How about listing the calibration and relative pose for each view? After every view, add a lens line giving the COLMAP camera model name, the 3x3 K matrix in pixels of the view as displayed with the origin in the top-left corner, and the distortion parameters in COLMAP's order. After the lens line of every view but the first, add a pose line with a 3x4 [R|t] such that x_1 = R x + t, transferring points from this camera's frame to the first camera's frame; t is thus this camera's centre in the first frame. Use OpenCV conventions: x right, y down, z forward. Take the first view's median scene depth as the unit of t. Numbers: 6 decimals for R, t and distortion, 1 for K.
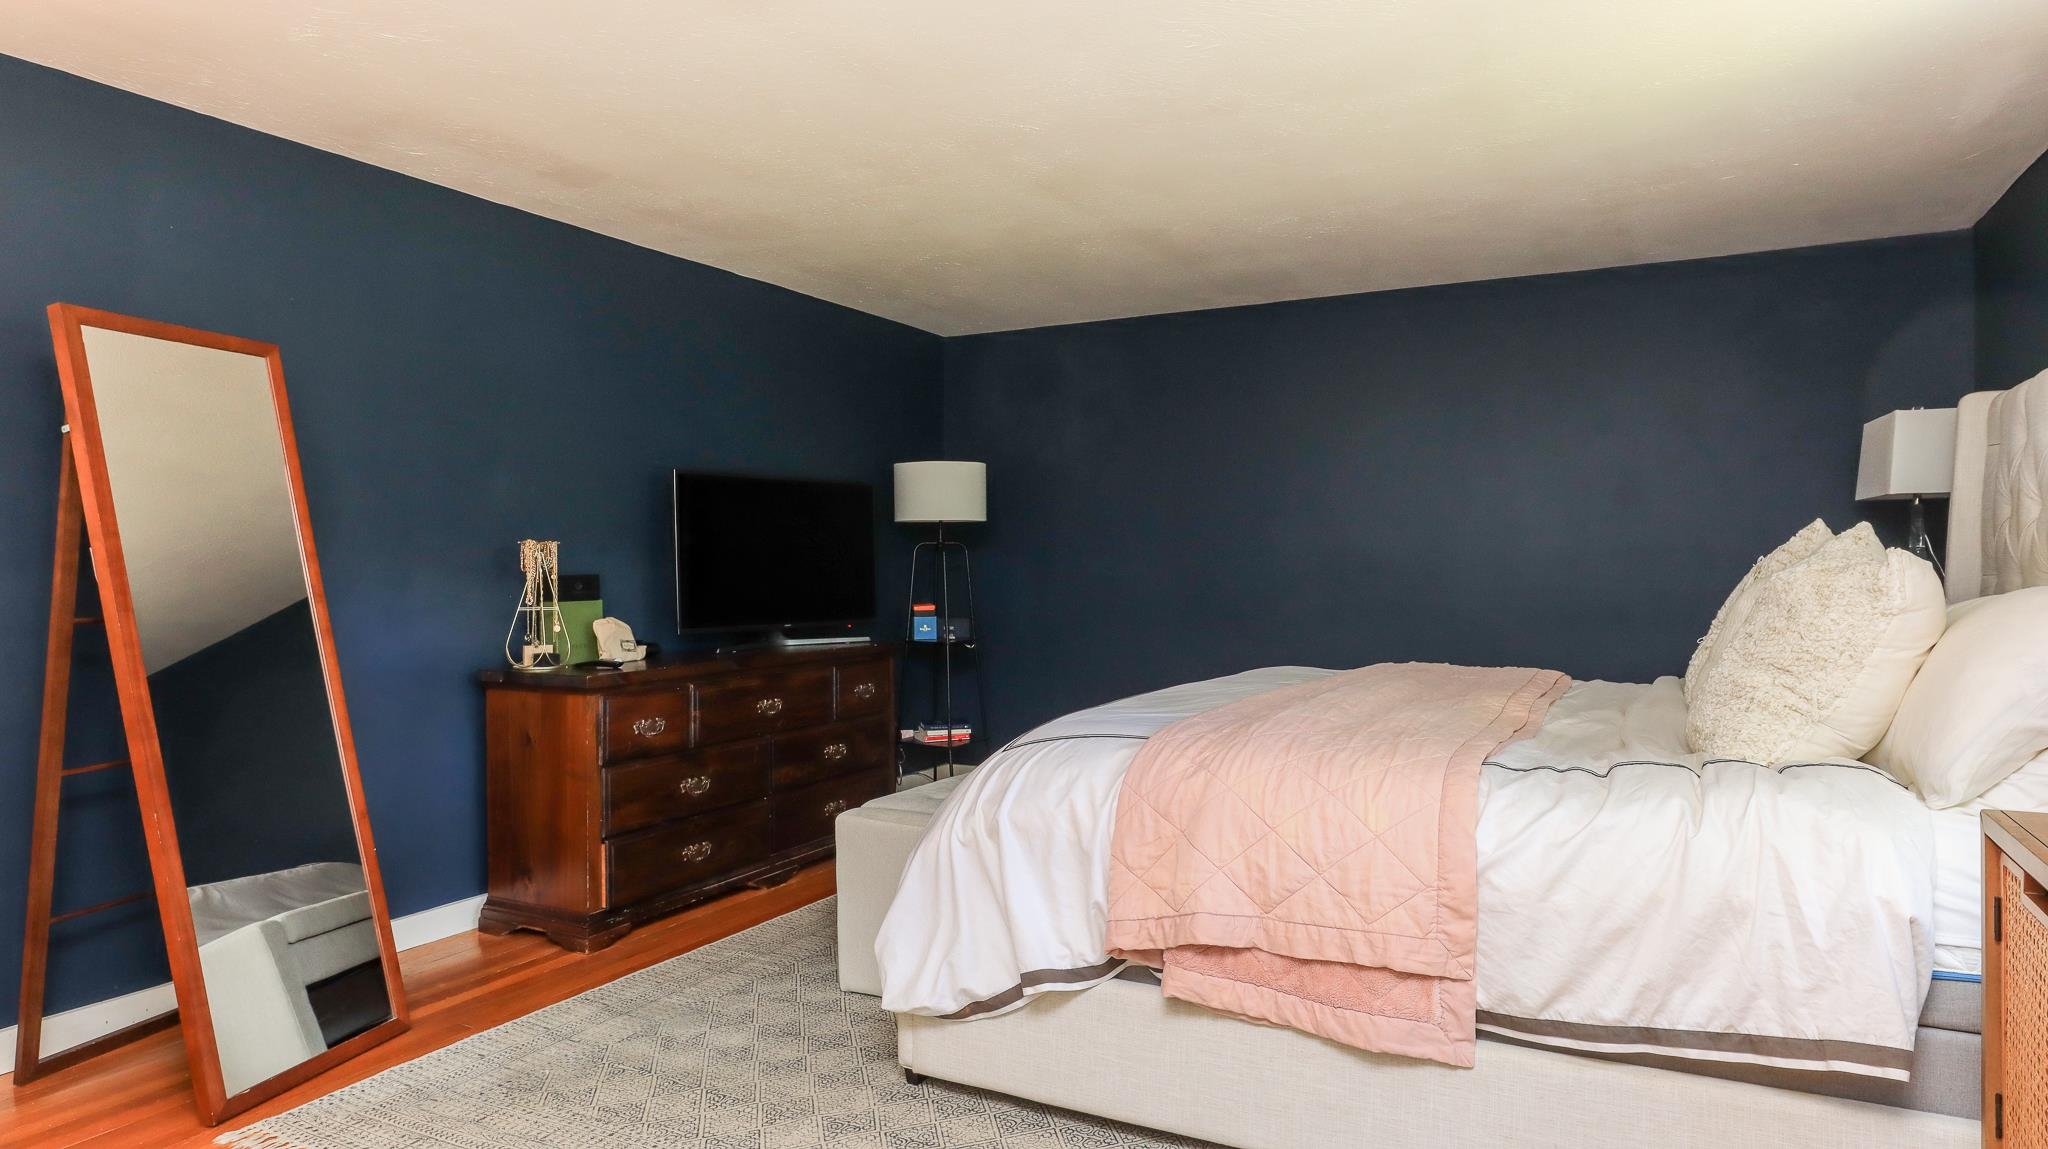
lens RADIAL K [[1221.9, 0, 1024.0], [0, 1221.9, 574.5], [0, 0, 1]] dist [-0.002254, 0.000245]
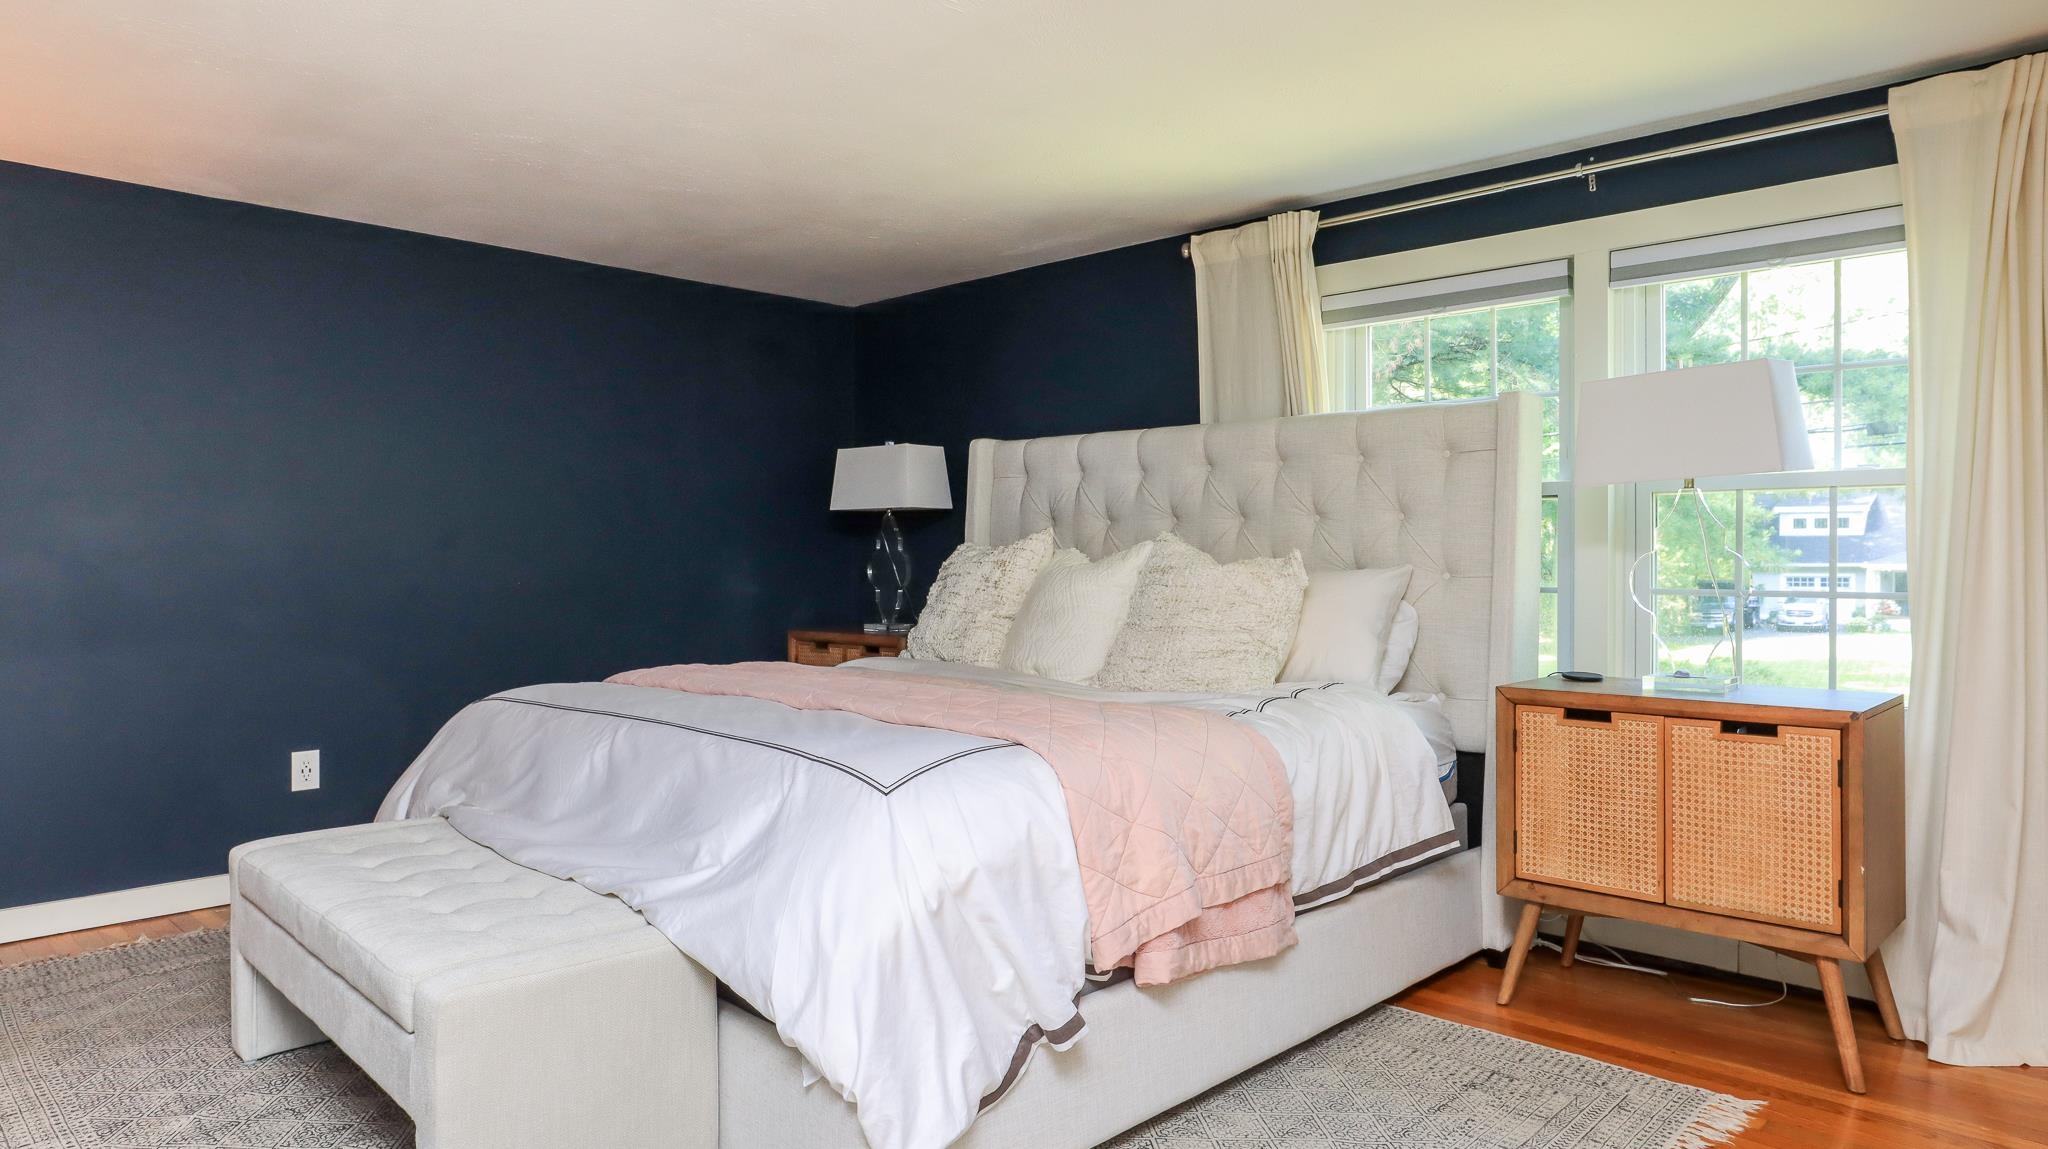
lens RADIAL K [[1221.9, 0, 1024.0], [0, 1221.9, 574.5], [0, 0, 1]] dist [-0.002254, 0.000245]
pose [[0.317018, -0.014878, 0.948303, -0.964794], [0.011589, 0.999863, 0.011813, -0.010824], [-0.948349, 0.007245, 0.317147, 0.853201]]
